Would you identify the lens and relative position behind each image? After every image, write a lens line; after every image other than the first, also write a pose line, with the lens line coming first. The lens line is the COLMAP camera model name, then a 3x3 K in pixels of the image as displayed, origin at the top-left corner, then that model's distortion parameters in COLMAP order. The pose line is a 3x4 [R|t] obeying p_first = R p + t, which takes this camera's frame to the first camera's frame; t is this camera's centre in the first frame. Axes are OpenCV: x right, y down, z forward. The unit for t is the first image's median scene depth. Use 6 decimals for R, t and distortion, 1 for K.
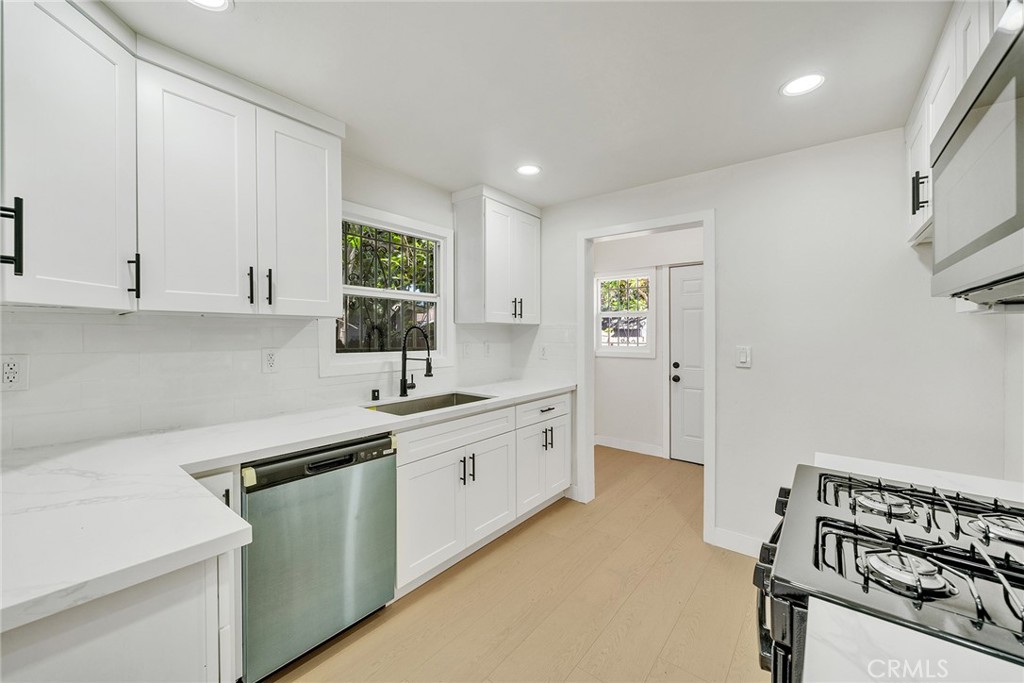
lens RADIAL K [[405.9, 0, 515.1], [0, 405.9, 335.4], [0, 0, 1]] dist [0.002669, 0.000112]
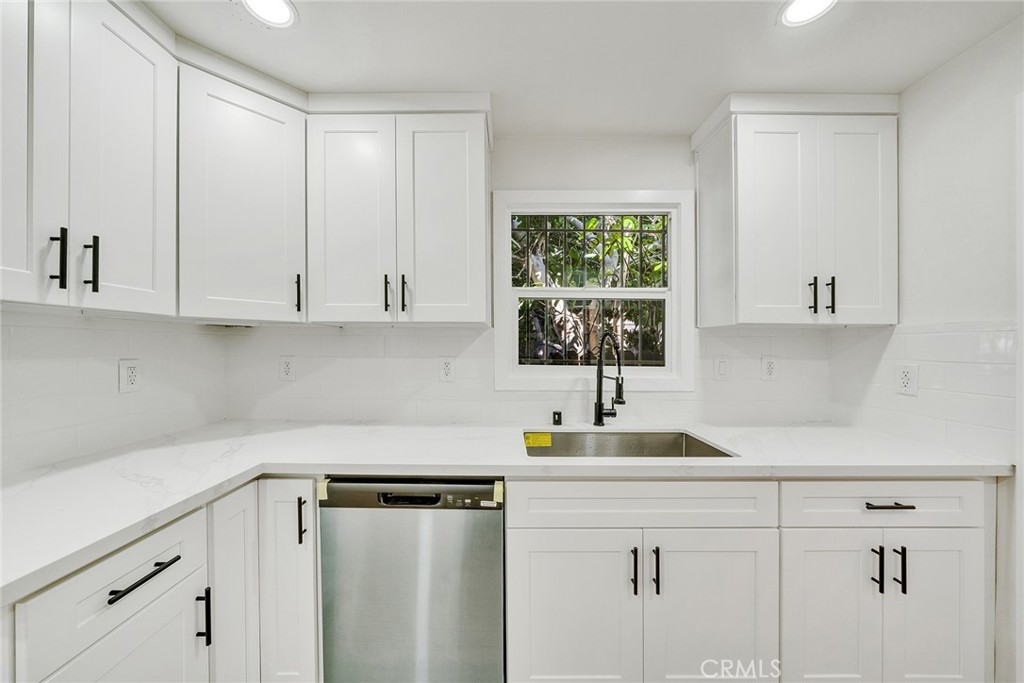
lens RADIAL K [[375.4, 0, 472.1], [0, 375.4, 343.9], [0, 0, 1]] dist [-0.003692, -0.000182]
pose [[0.610045, 0.000322, -0.792366, 0.135960], [-0.006867, 0.999965, -0.004881, 0.003243], [0.792337, 0.008418, 0.610026, 0.386057]]
